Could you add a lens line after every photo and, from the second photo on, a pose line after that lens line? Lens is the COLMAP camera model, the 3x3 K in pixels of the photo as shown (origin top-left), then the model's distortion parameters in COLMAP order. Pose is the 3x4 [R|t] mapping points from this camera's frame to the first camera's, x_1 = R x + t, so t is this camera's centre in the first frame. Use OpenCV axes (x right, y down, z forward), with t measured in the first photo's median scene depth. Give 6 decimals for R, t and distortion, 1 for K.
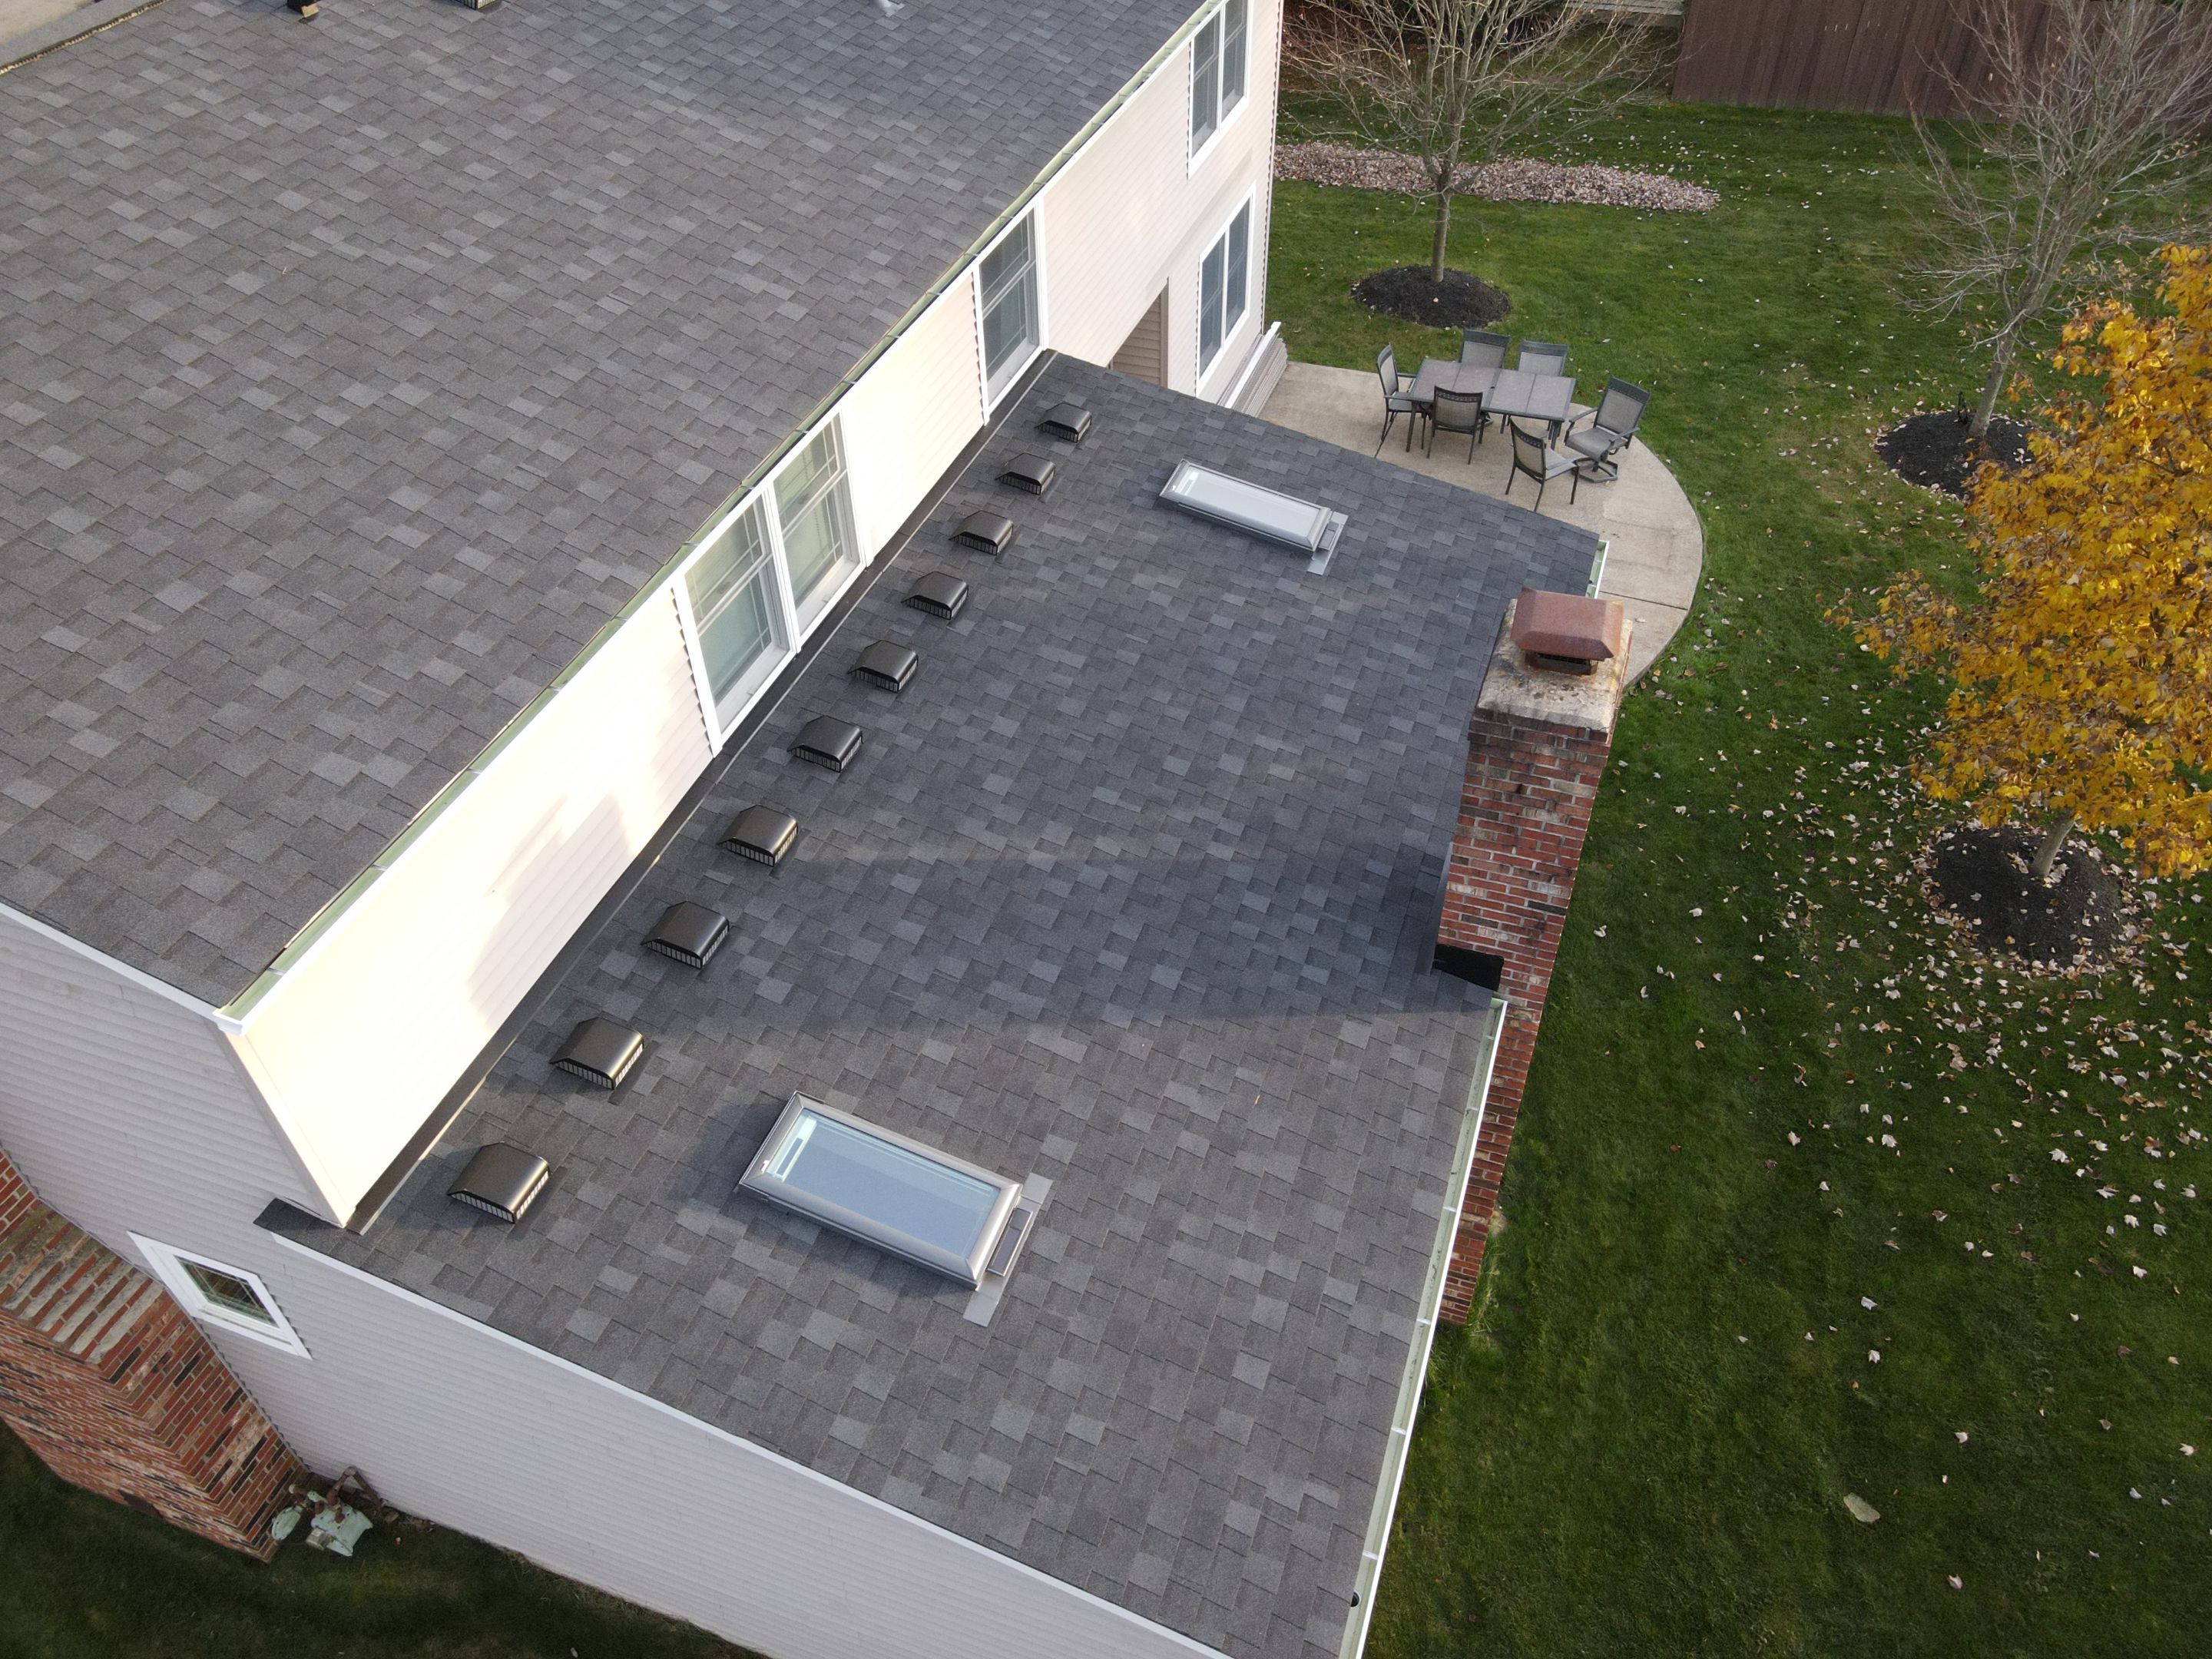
lens RADIAL K [[1638.9, 0, 1096.0], [0, 1638.9, 833.9], [0, 0, 1]] dist [-0.002484, 0.051436]
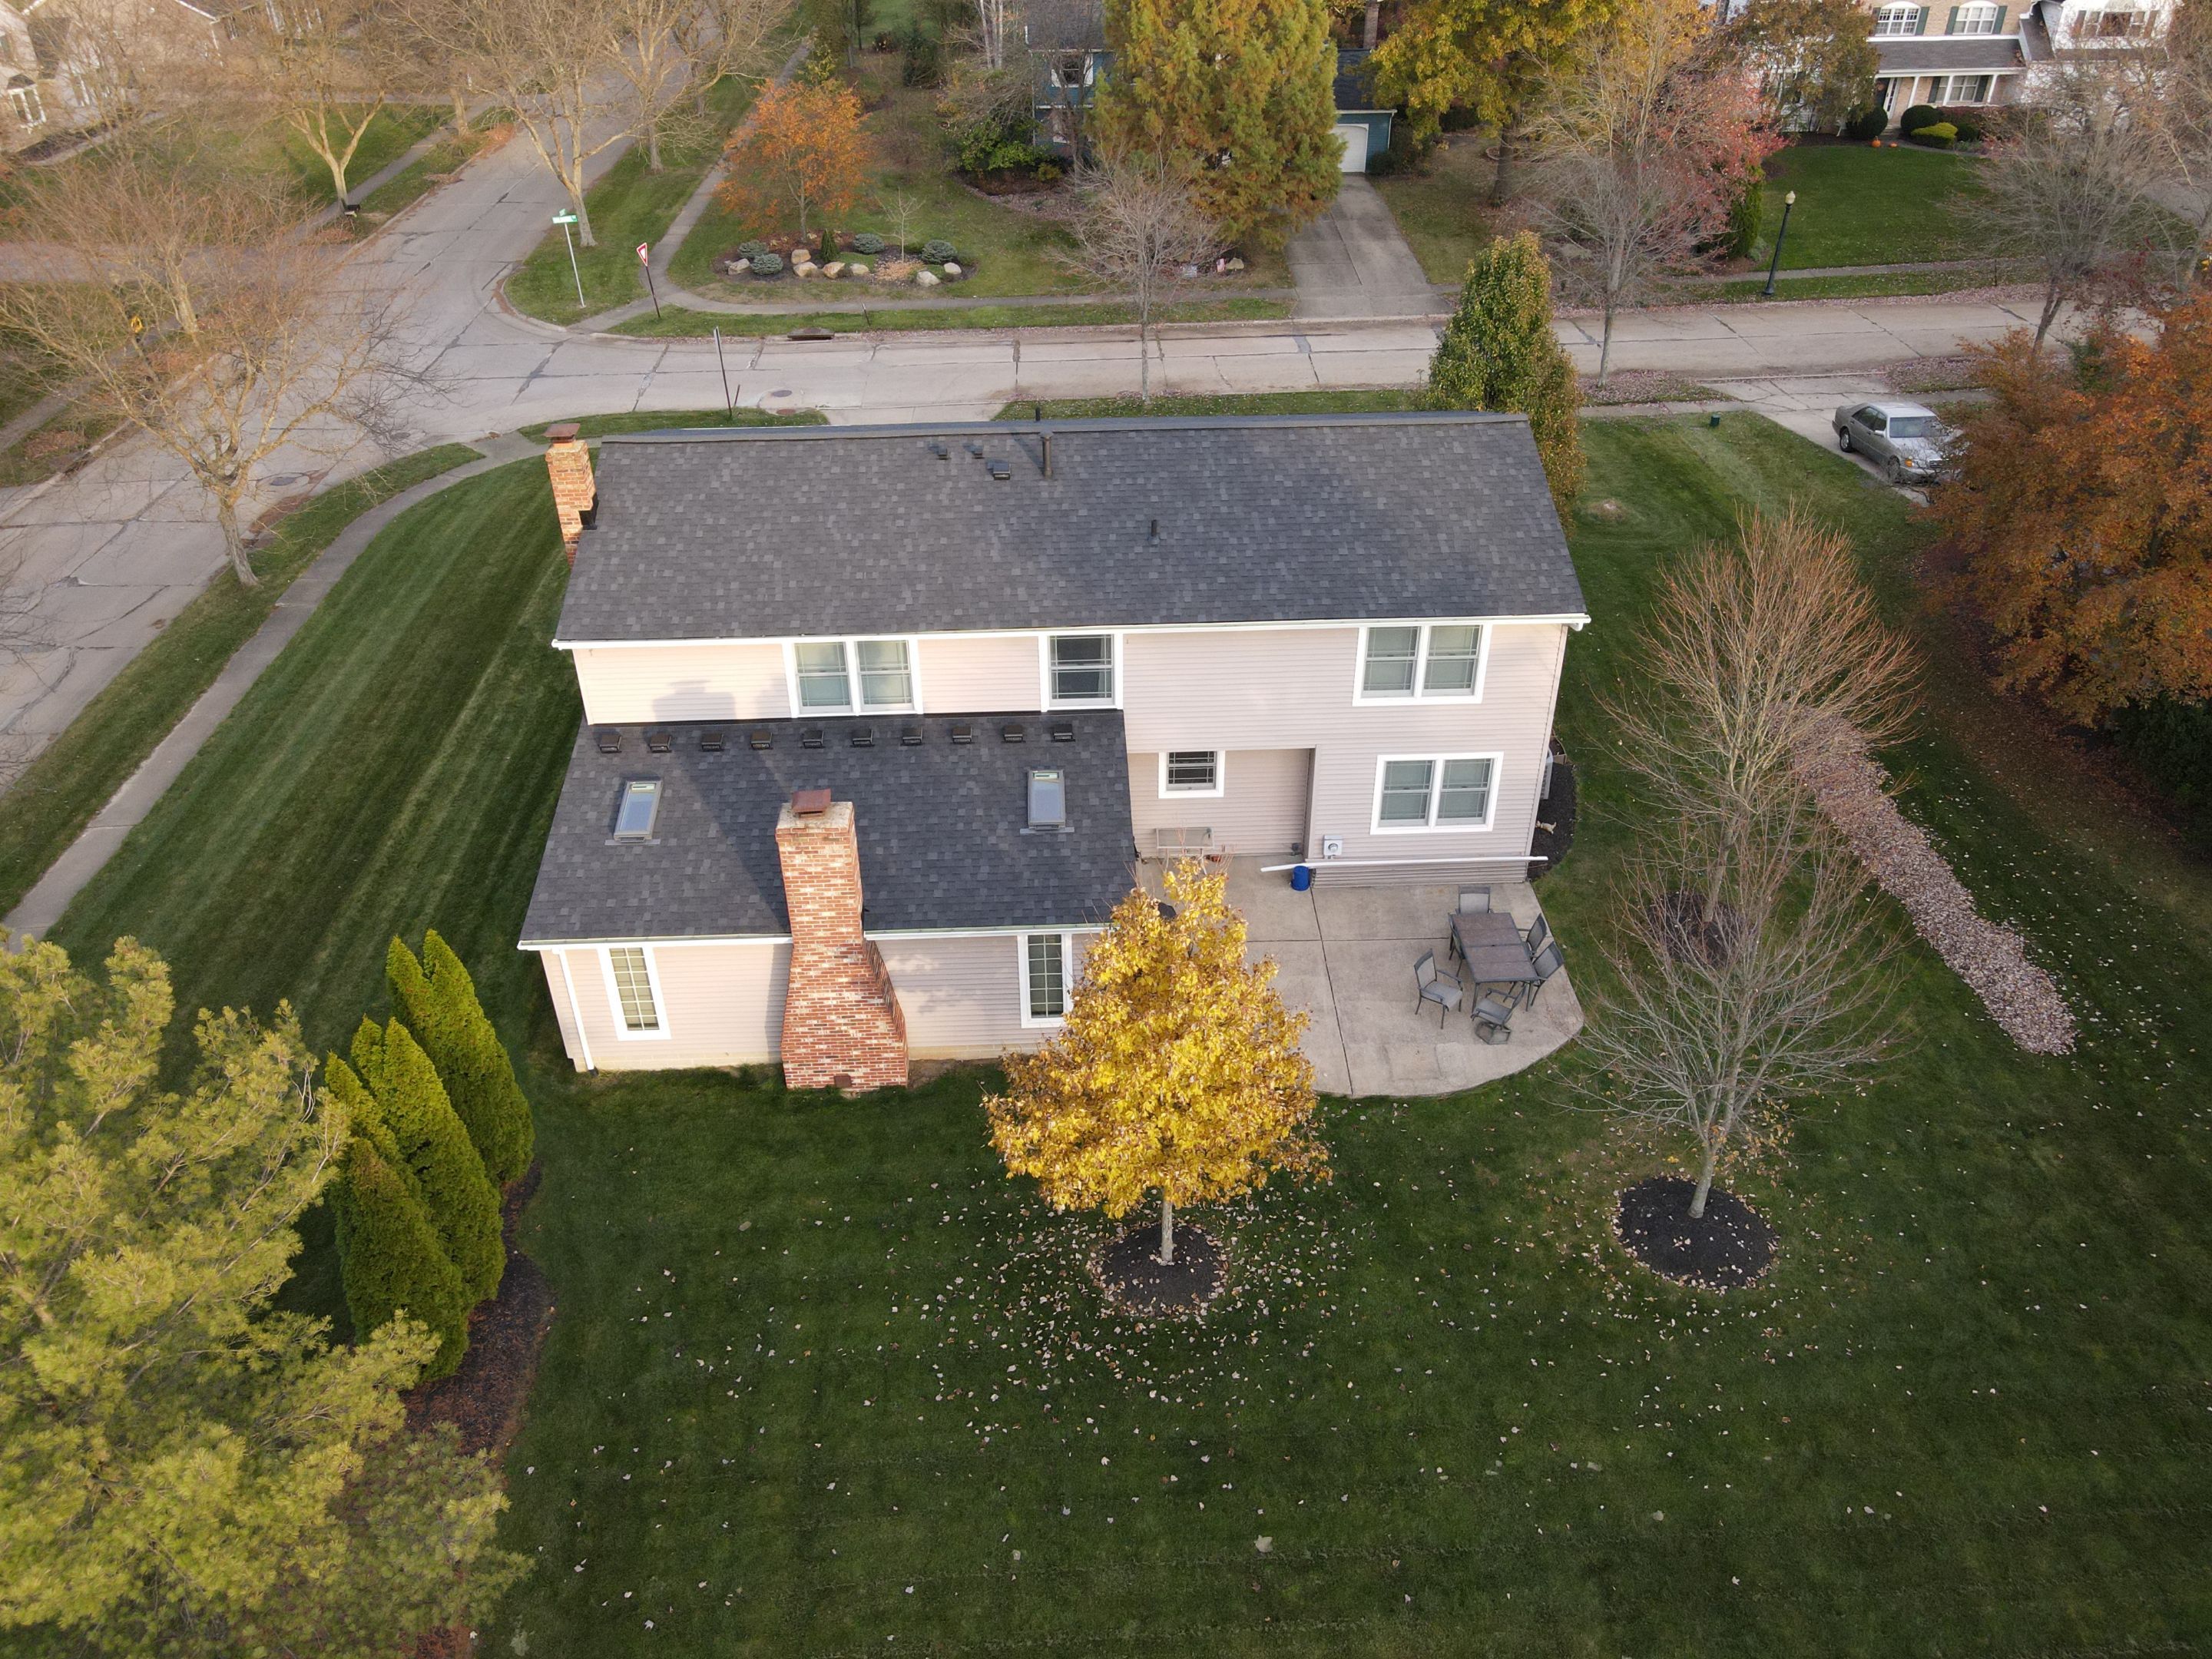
lens RADIAL K [[1624.7, 0, 1100.6], [0, 1624.7, 822.5], [0, 0, 1]] dist [0.000971, 0.019775]
pose [[0.363228, 0.533054, -0.764145, 1.897864], [-0.626283, 0.746919, 0.223341, -0.752584], [0.689808, 0.397447, 0.605145, -0.219905]]
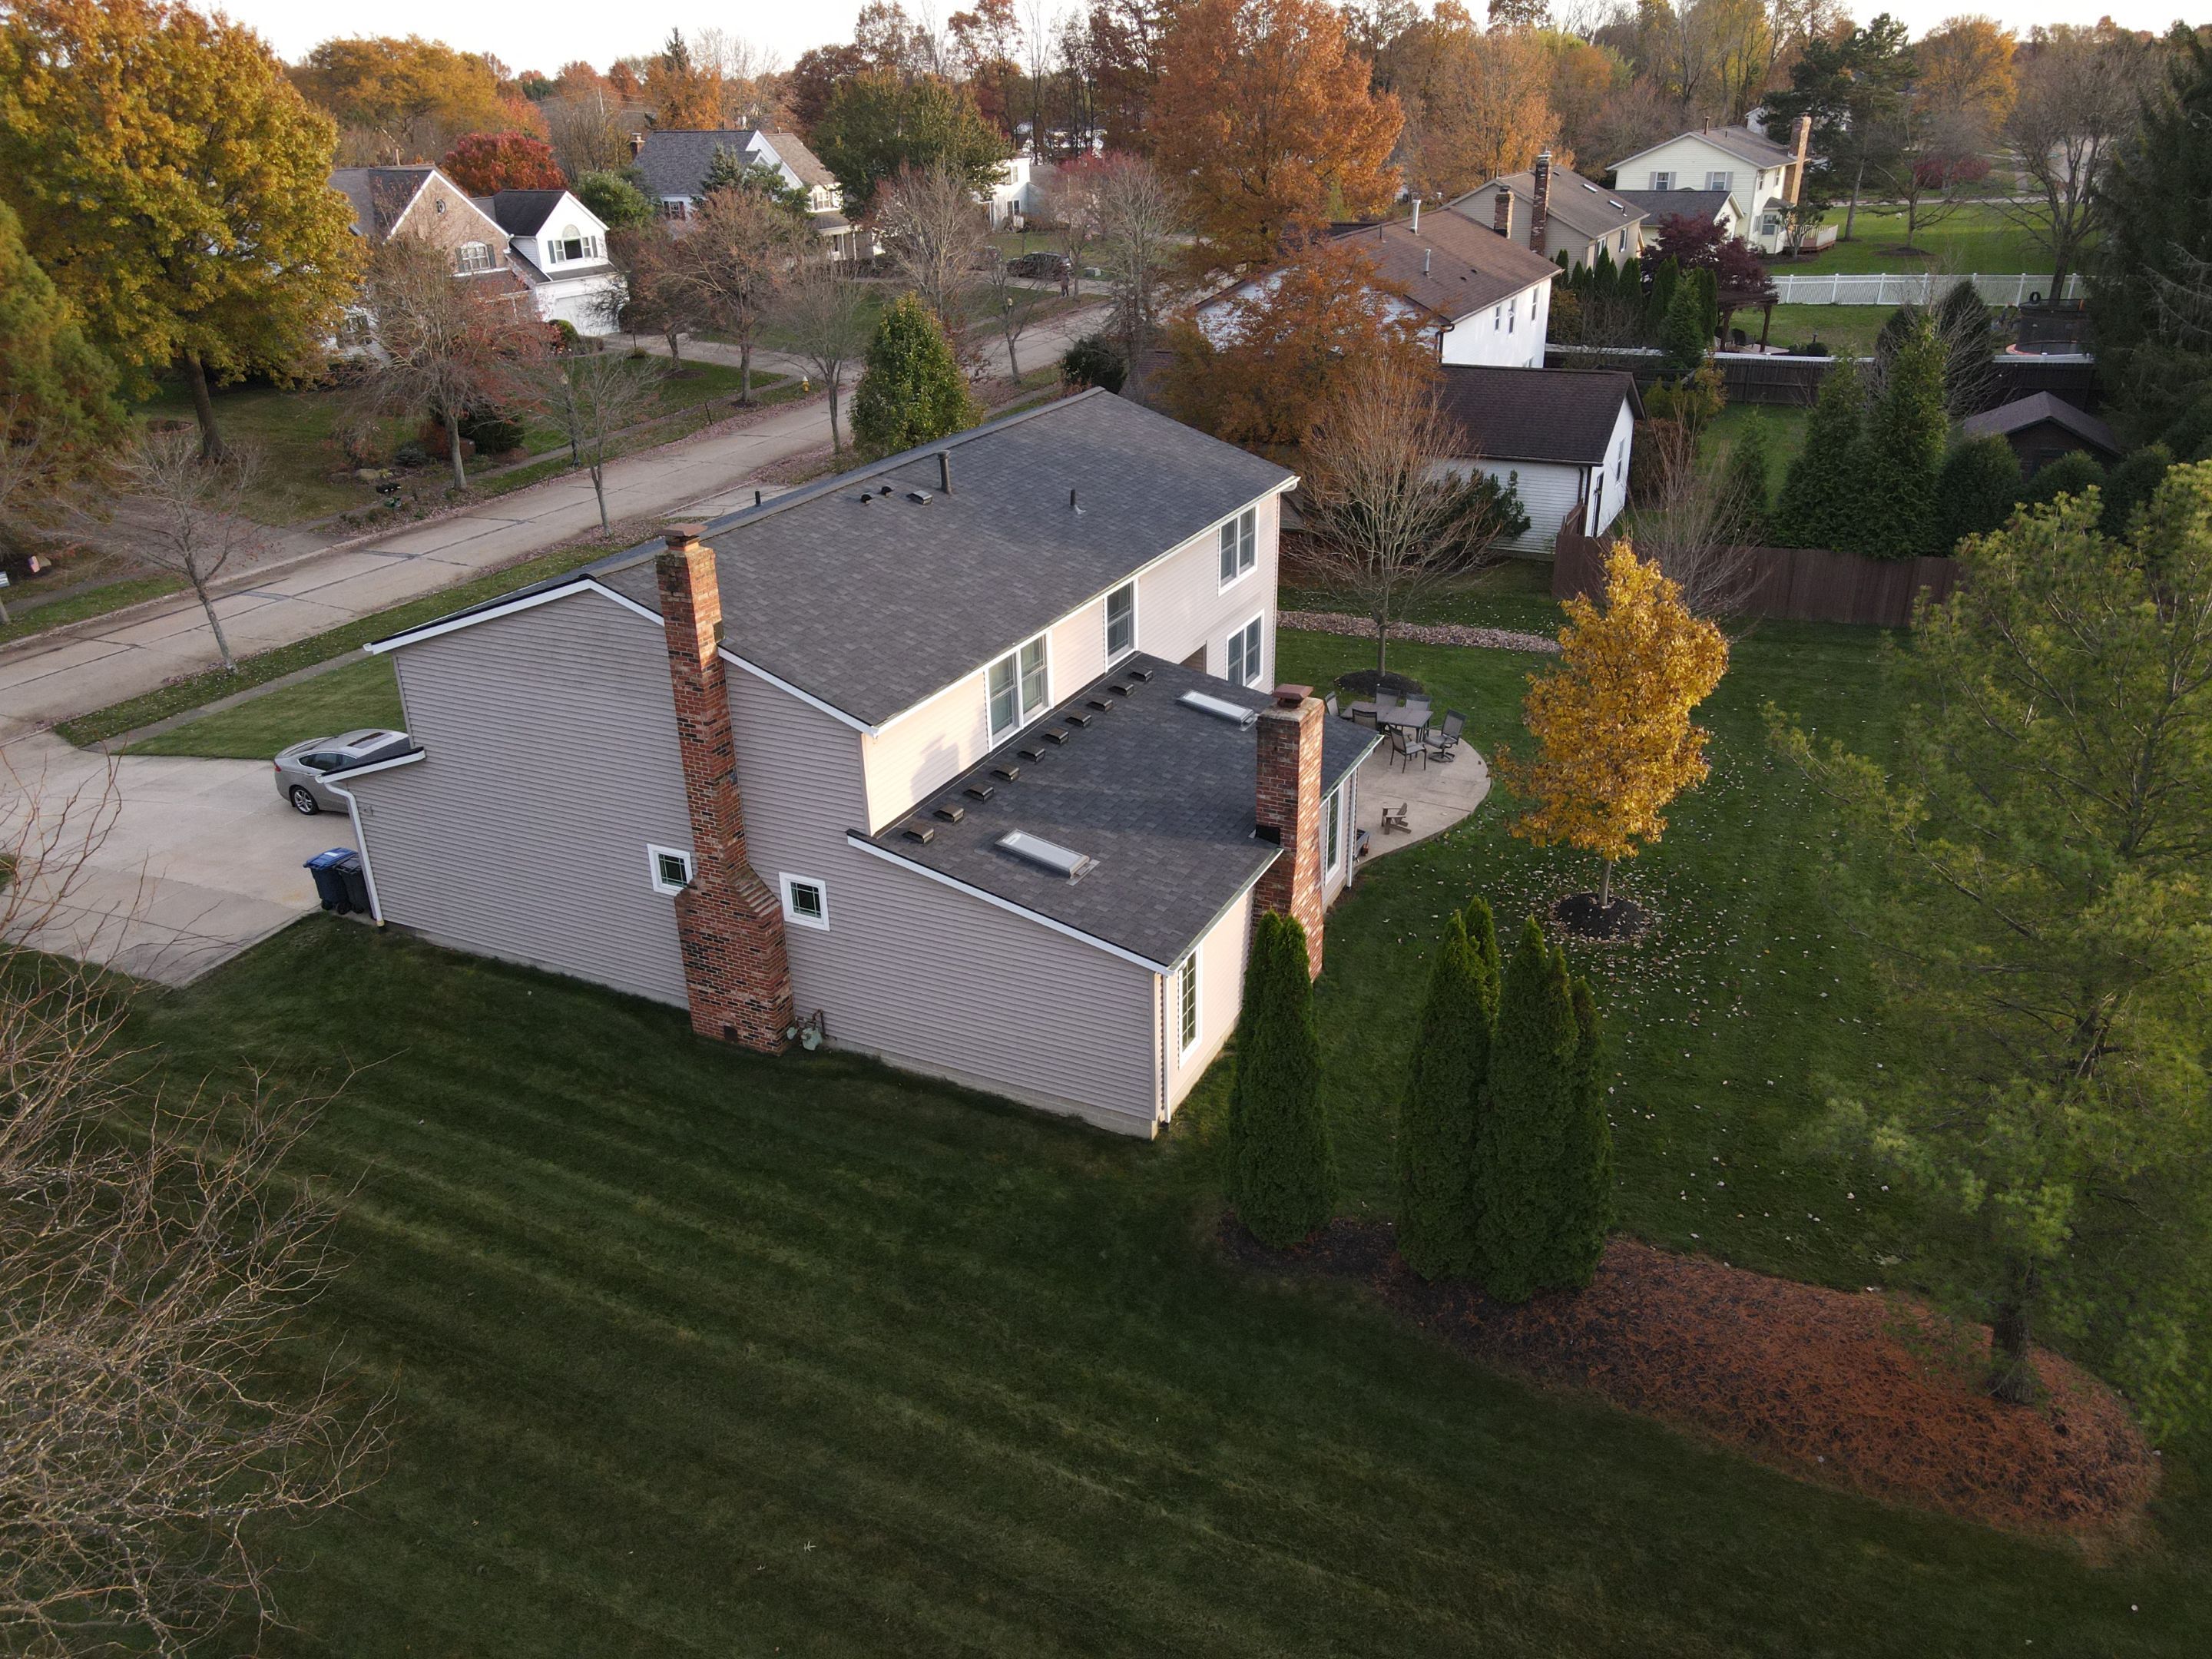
lens RADIAL K [[1624.7, 0, 1100.6], [0, 1624.7, 822.5], [0, 0, 1]] dist [0.000971, 0.019775]
pose [[0.993793, 0.046408, -0.101103, 0.185443], [-0.075651, 0.948263, -0.308340, 0.734558], [0.081563, 0.314075, 0.945888, -1.228129]]
